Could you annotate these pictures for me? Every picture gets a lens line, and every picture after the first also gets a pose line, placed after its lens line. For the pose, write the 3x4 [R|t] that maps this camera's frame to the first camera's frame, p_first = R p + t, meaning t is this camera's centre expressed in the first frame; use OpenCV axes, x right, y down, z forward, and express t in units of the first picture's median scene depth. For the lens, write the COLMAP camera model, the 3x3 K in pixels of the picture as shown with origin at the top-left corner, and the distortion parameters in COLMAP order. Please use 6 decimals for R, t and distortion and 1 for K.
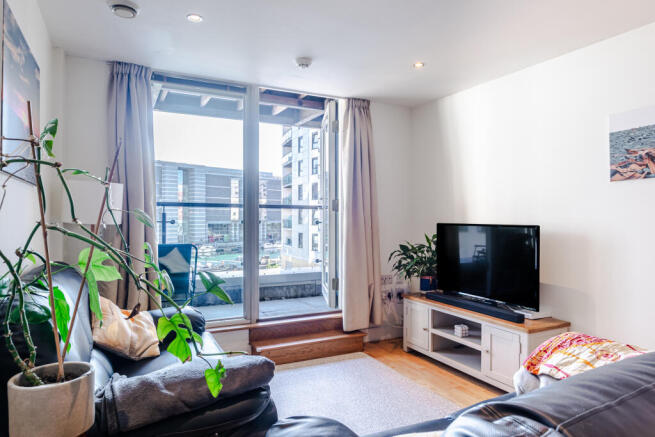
lens RADIAL K [[420.5, 0, 324.0], [0, 420.5, 217.7], [0, 0, 1]] dist [-0.007428, 0.004413]
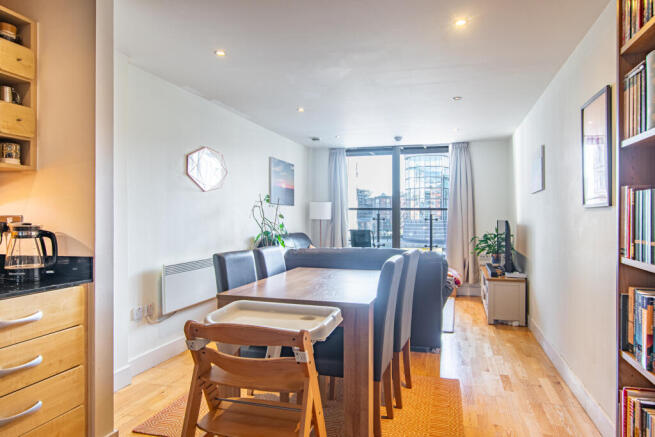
lens RADIAL K [[420.5, 0, 328.6], [0, 420.5, 216.7], [0, 0, 1]] dist [-0.007428, 0.004413]
pose [[0.731706, 0.000123, -0.681621, 0.062348], [-0.002449, 0.999994, -0.002448, 0.000852], [0.681616, 0.003460, 0.731702, -0.041312]]
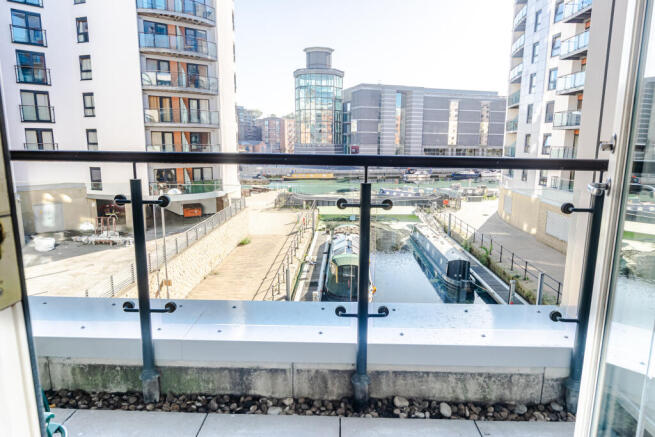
lens RADIAL K [[420.5, 0, 332.5], [0, 420.5, 216.9], [0, 0, 1]] dist [-0.007428, 0.004413]
pose [[0.884594, 0.091020, -0.457393, -0.003154], [-0.009220, 0.983991, 0.177980, -0.003930], [0.466270, -0.153223, 0.871272, 0.067796]]
